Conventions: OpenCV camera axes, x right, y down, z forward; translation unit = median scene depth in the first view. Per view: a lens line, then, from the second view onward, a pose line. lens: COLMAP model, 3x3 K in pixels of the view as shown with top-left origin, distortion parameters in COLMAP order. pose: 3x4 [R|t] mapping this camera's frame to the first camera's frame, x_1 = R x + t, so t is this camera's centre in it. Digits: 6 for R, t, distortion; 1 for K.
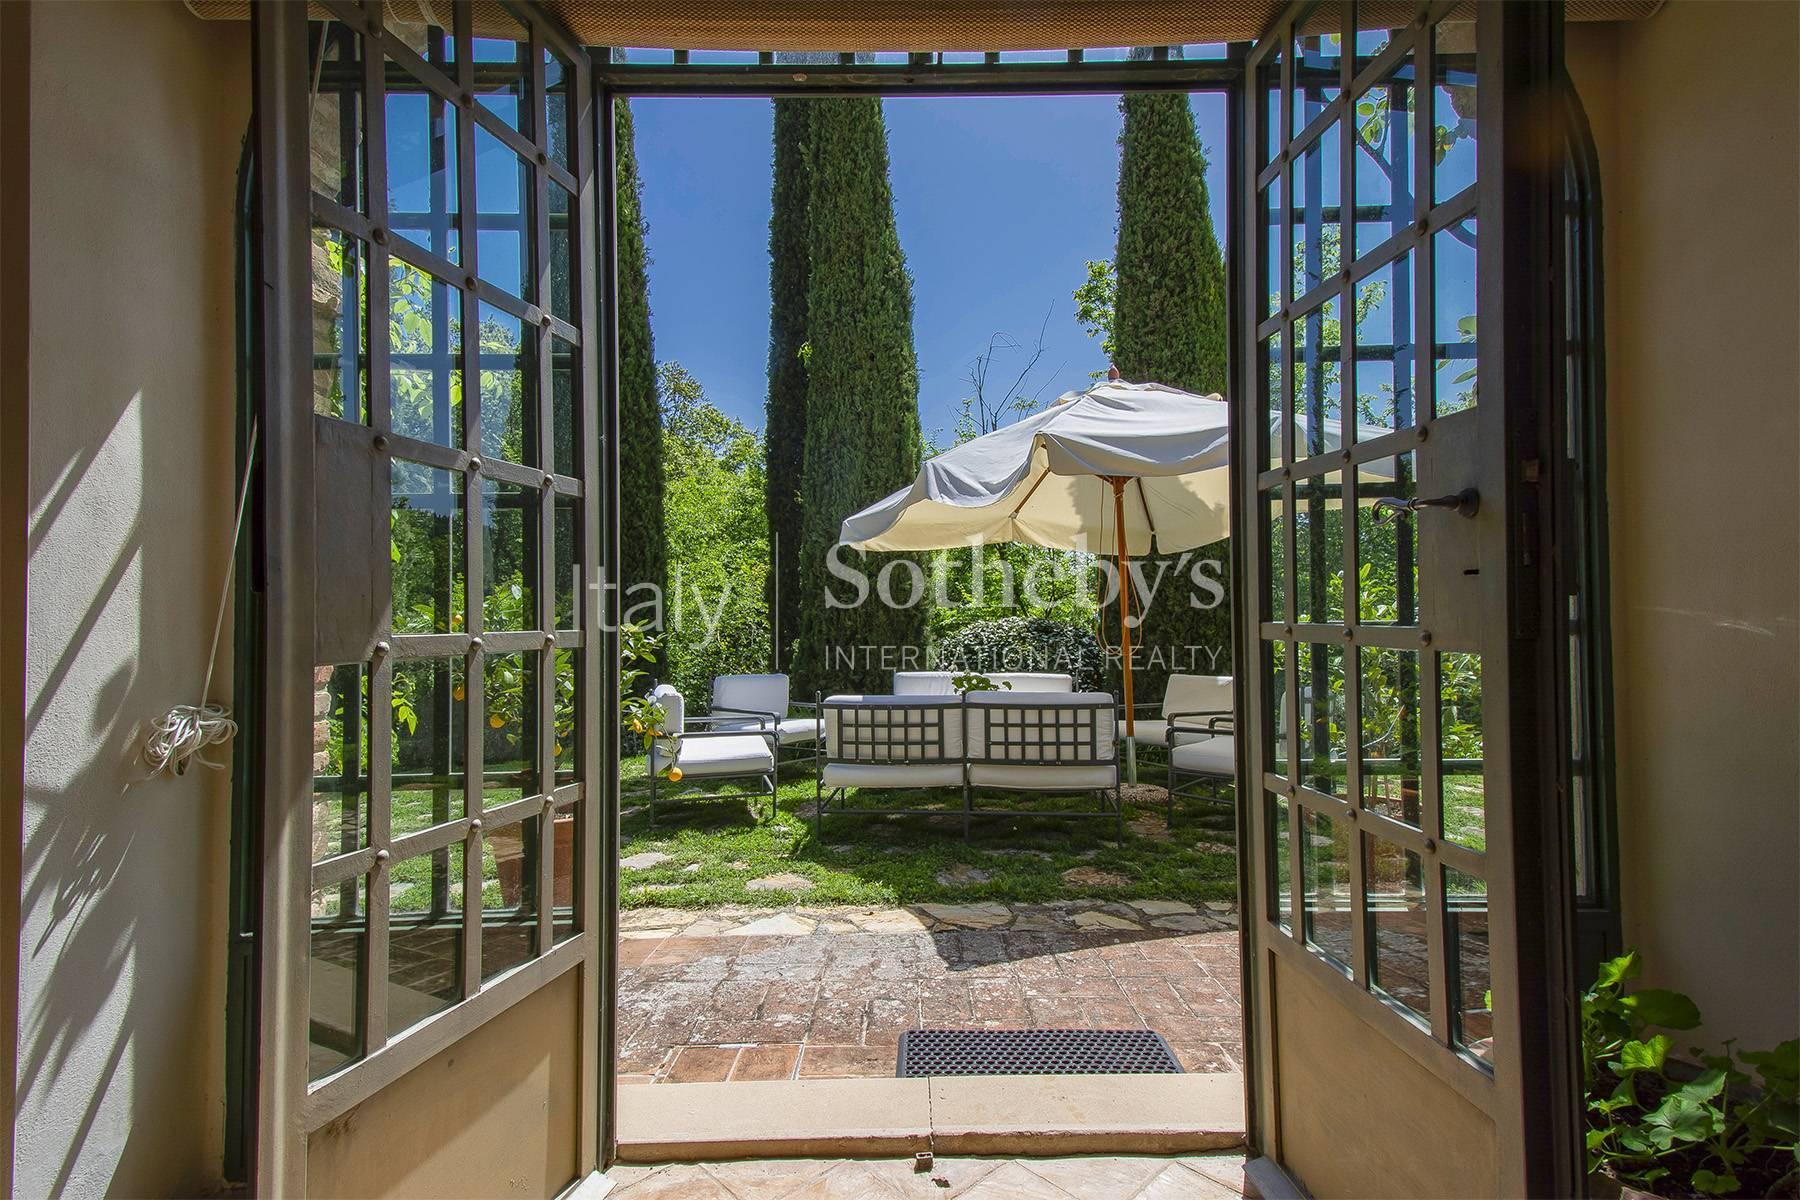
lens RADIAL K [[857.9, 0, 900.0], [0, 857.9, 600.0], [0, 0, 1]] dist [0.063657, -0.000106]
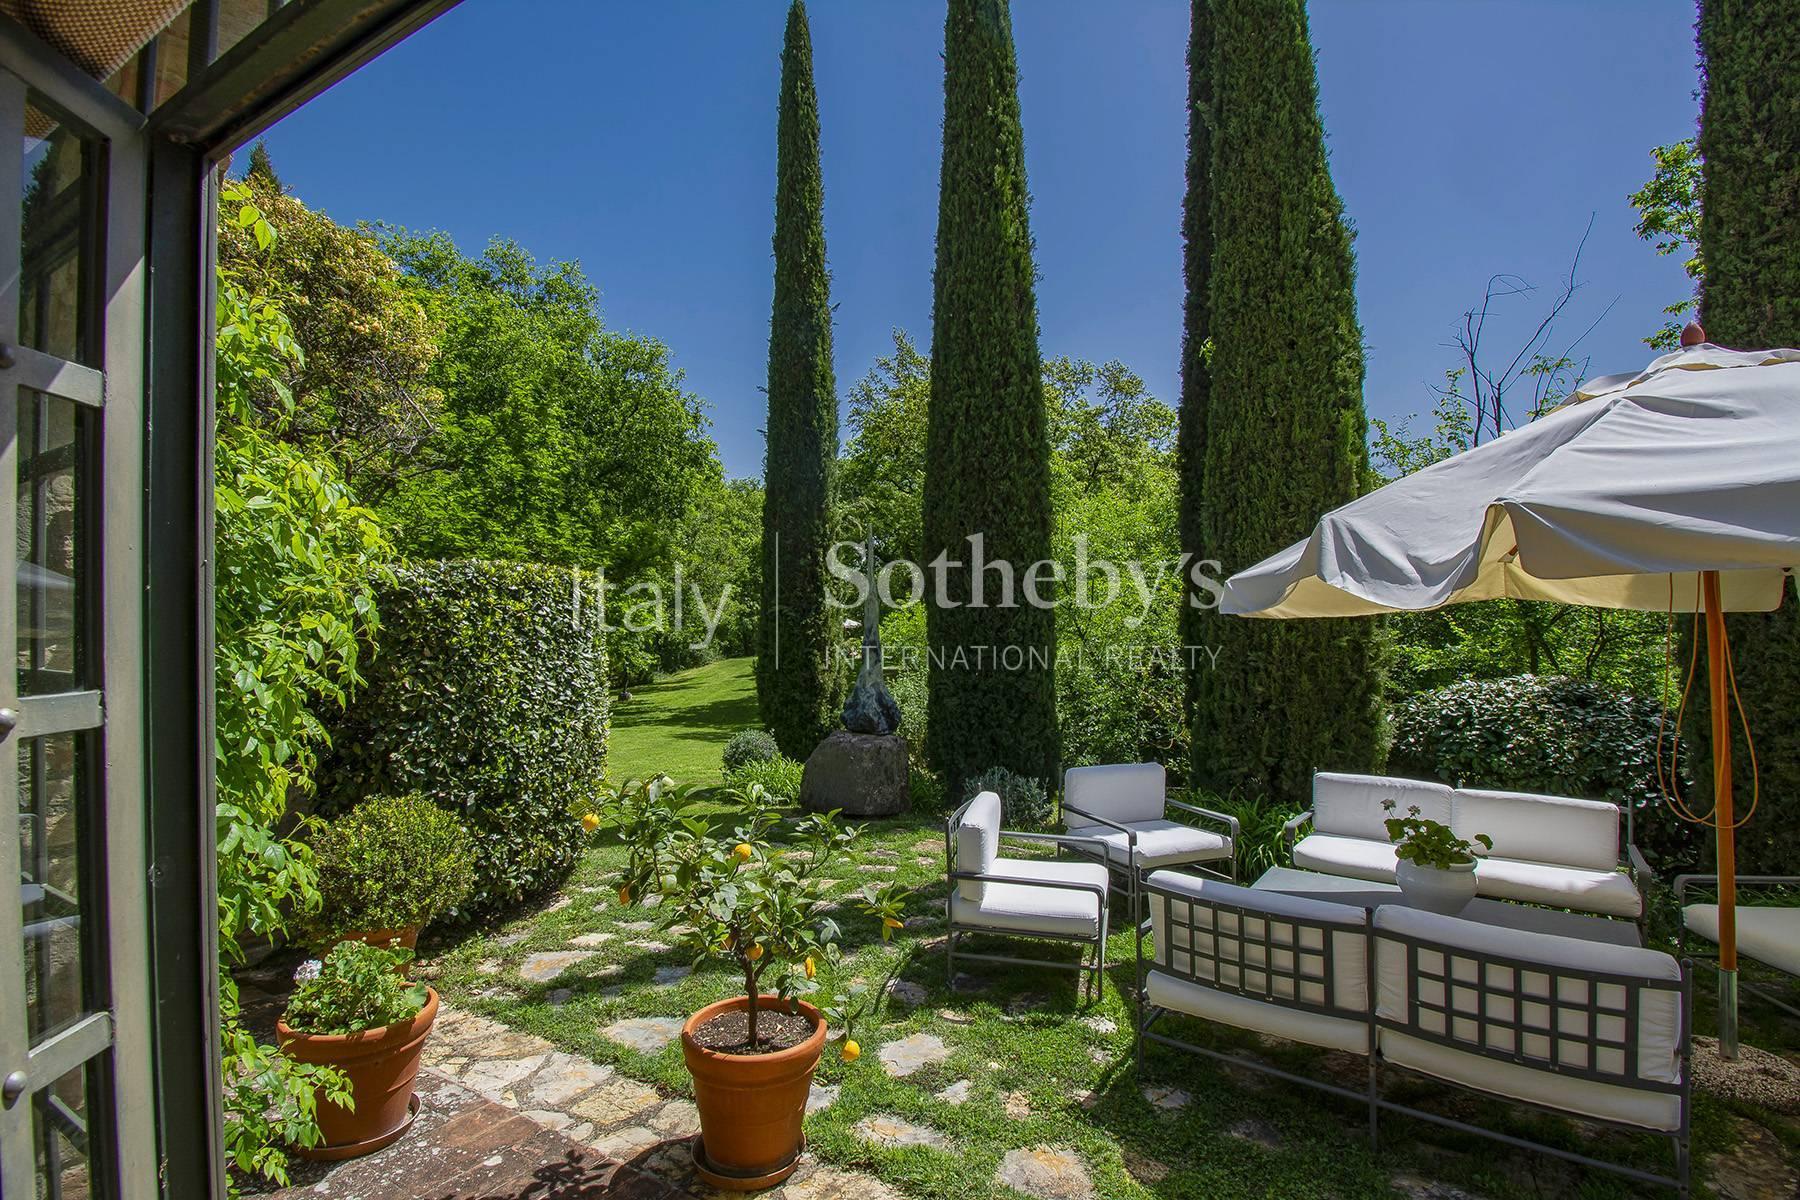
lens RADIAL K [[837.3, 0, 900.0], [0, 837.3, 600.0], [0, 0, 1]] dist [0.020975, -0.026394]
pose [[0.858158, -0.006265, -0.513348, 0.051600], [0.016632, 0.999740, 0.015602, -0.069711], [0.513116, -0.021927, 0.858039, 0.166605]]
